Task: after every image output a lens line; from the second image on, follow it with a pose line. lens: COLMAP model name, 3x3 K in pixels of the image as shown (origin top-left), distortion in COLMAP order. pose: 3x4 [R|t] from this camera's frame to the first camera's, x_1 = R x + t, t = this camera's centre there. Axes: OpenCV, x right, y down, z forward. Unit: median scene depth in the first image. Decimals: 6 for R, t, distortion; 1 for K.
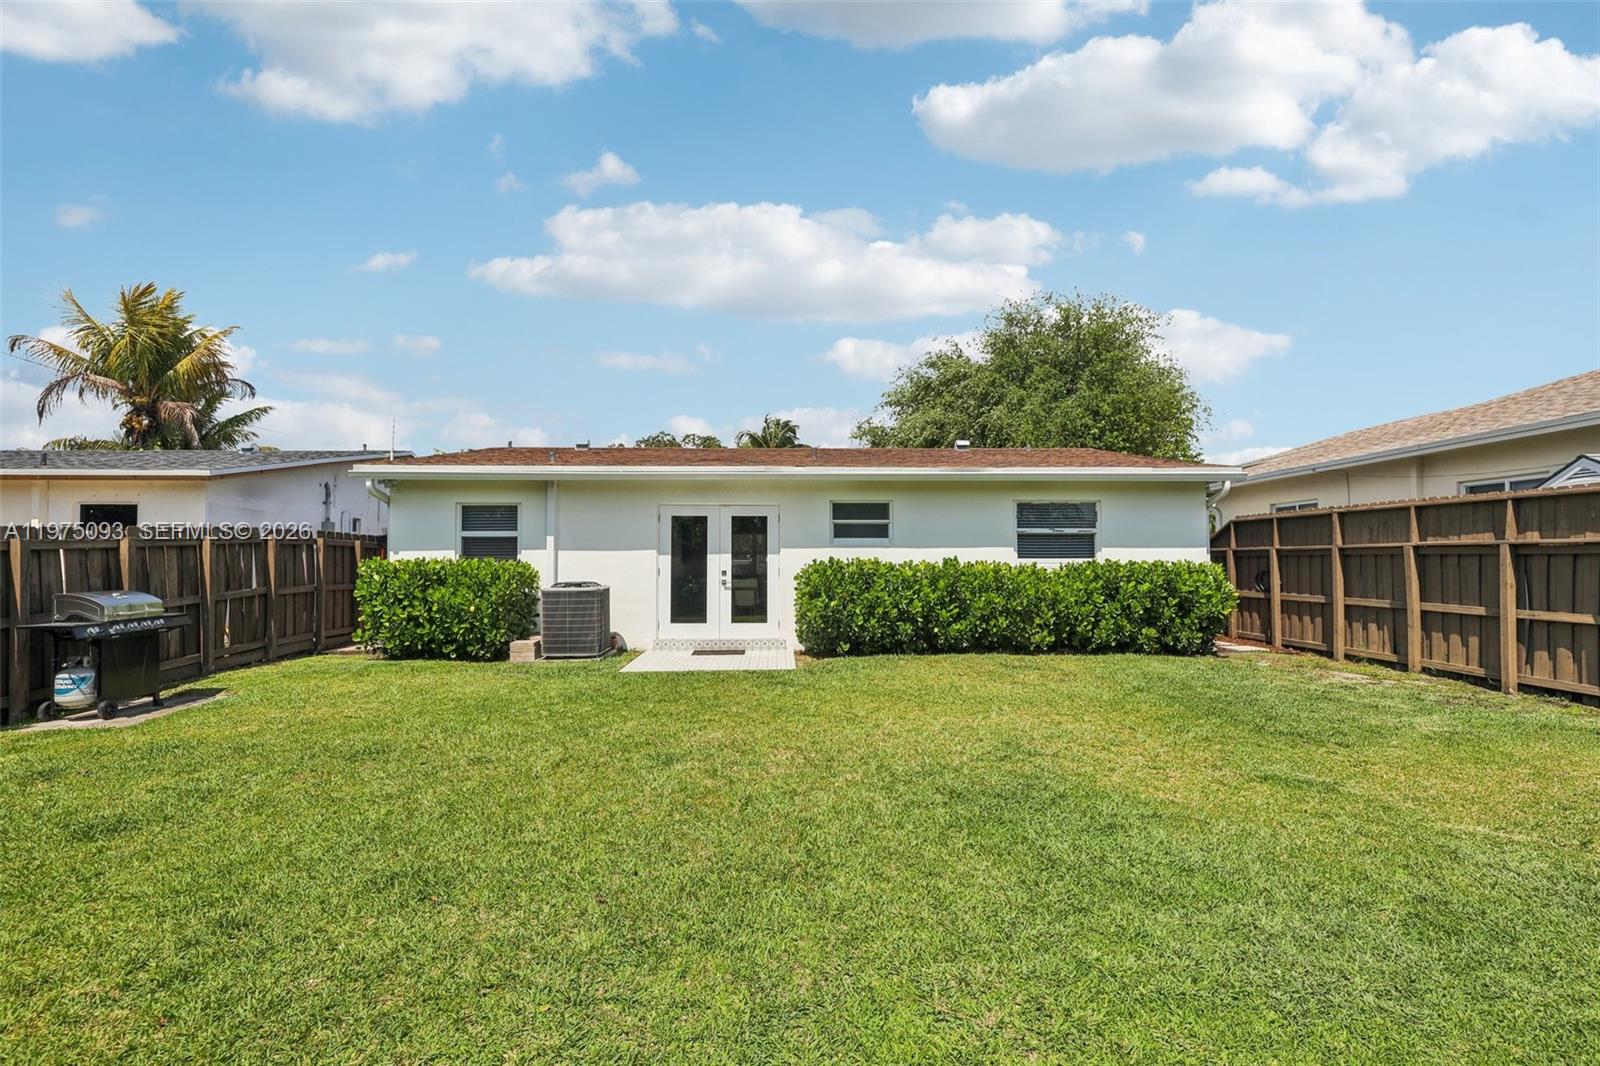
lens RADIAL K [[728.1, 0, 809.0], [0, 728.1, 564.2], [0, 0, 1]] dist [0.003453, 0.000417]
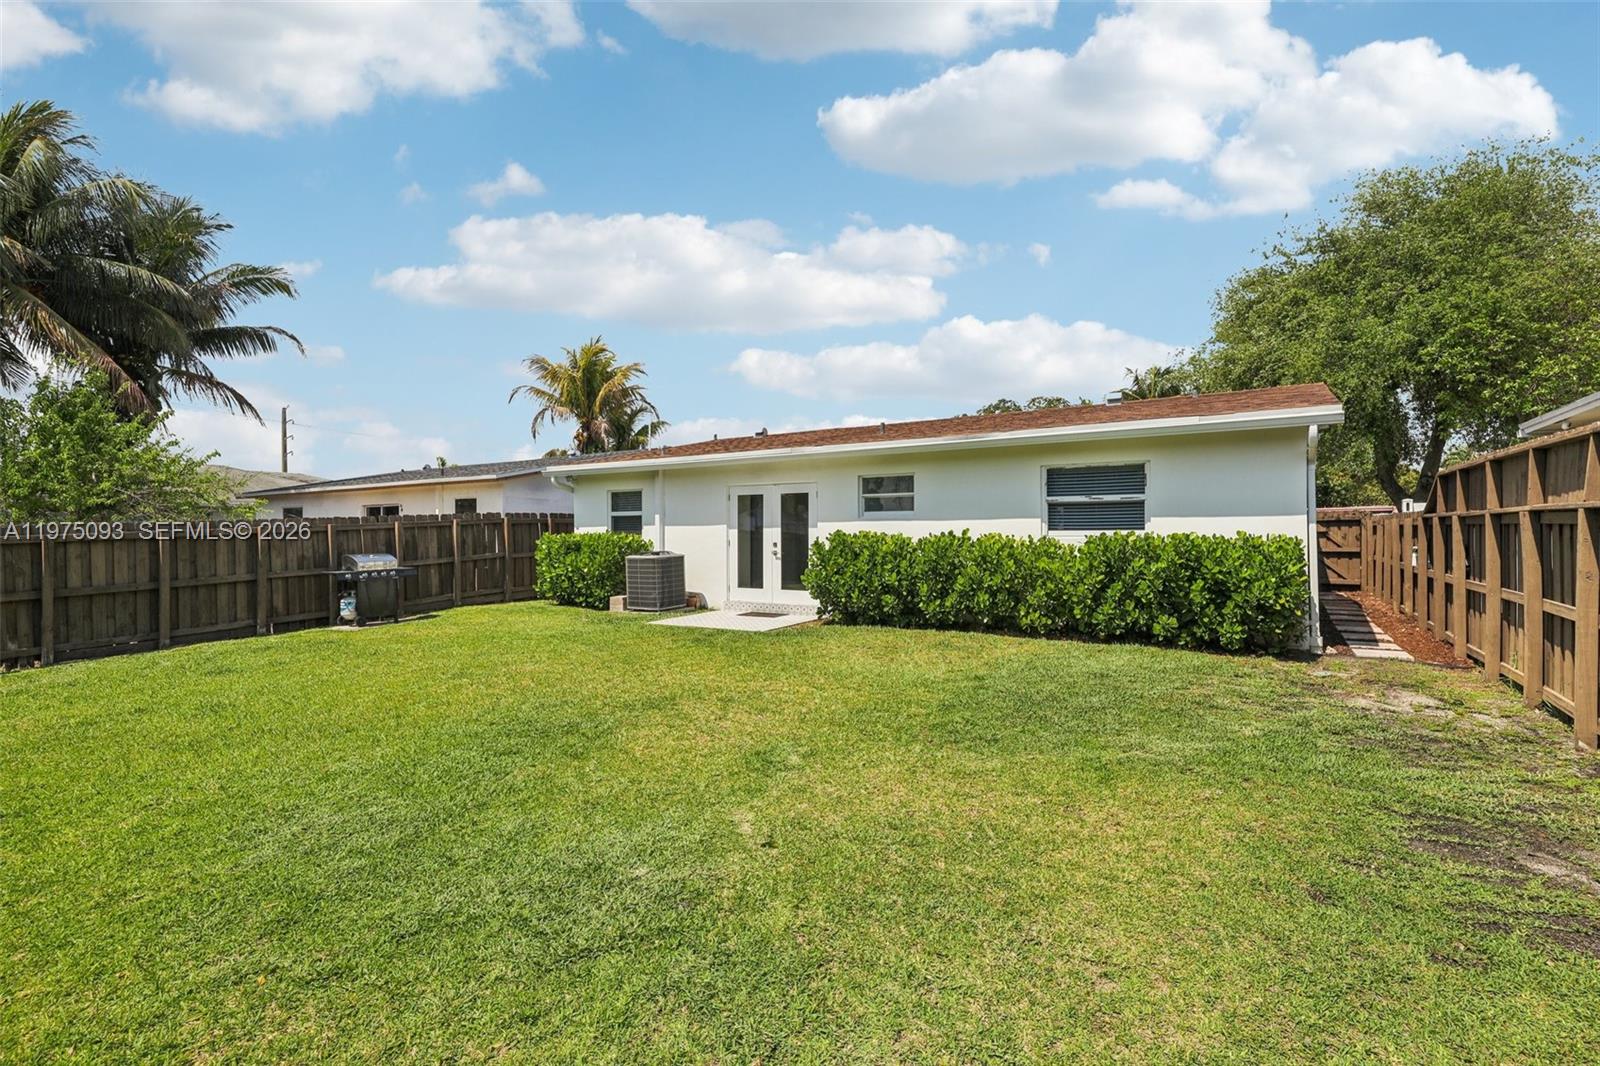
lens RADIAL K [[743.0, 0, 800.0], [0, 743.0, 533.0], [0, 0, 1]] dist [-0.001469, -0.000218]
pose [[0.827472, -0.002214, -0.561503, 0.572074], [0.003402, 0.999994, 0.001071, -0.007161], [0.561497, -0.002797, 0.827474, 0.076335]]
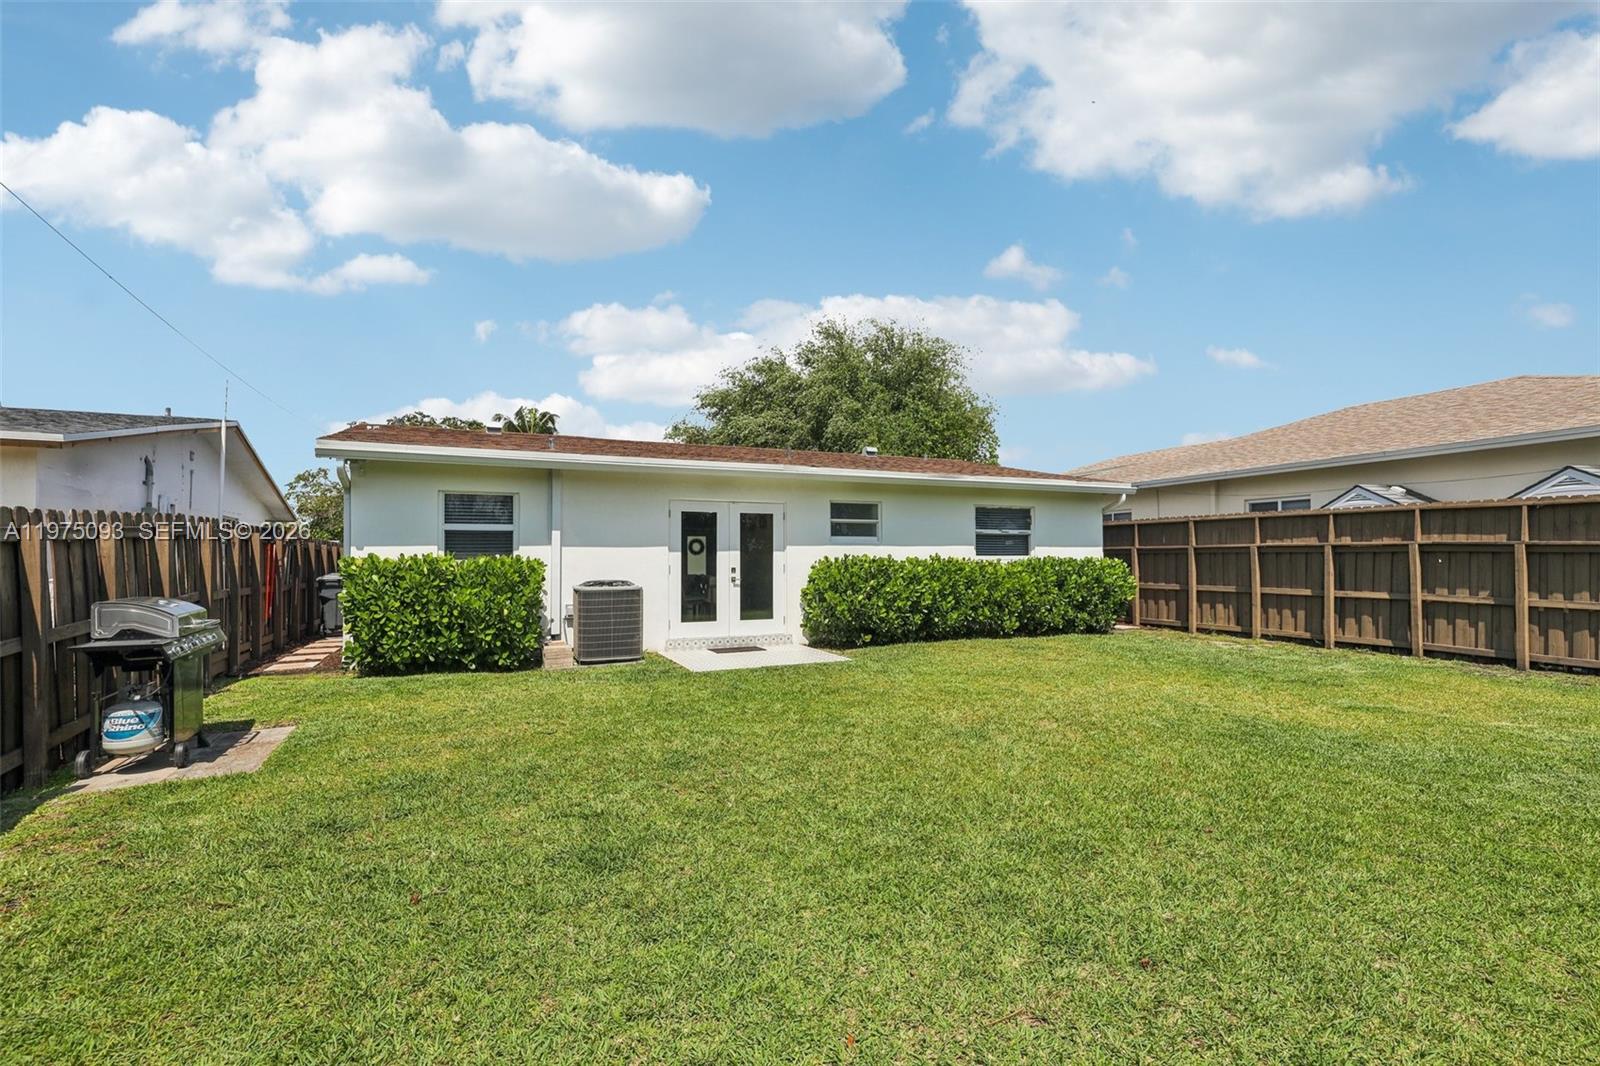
lens RADIAL K [[728.1, 0, 809.0], [0, 728.1, 564.2], [0, 0, 1]] dist [0.003453, 0.000417]
pose [[0.926800, -0.003850, 0.375536, -0.405047], [0.003397, 0.999992, 0.001868, 0.002695], [-0.375540, -0.000455, 0.926806, 0.038747]]
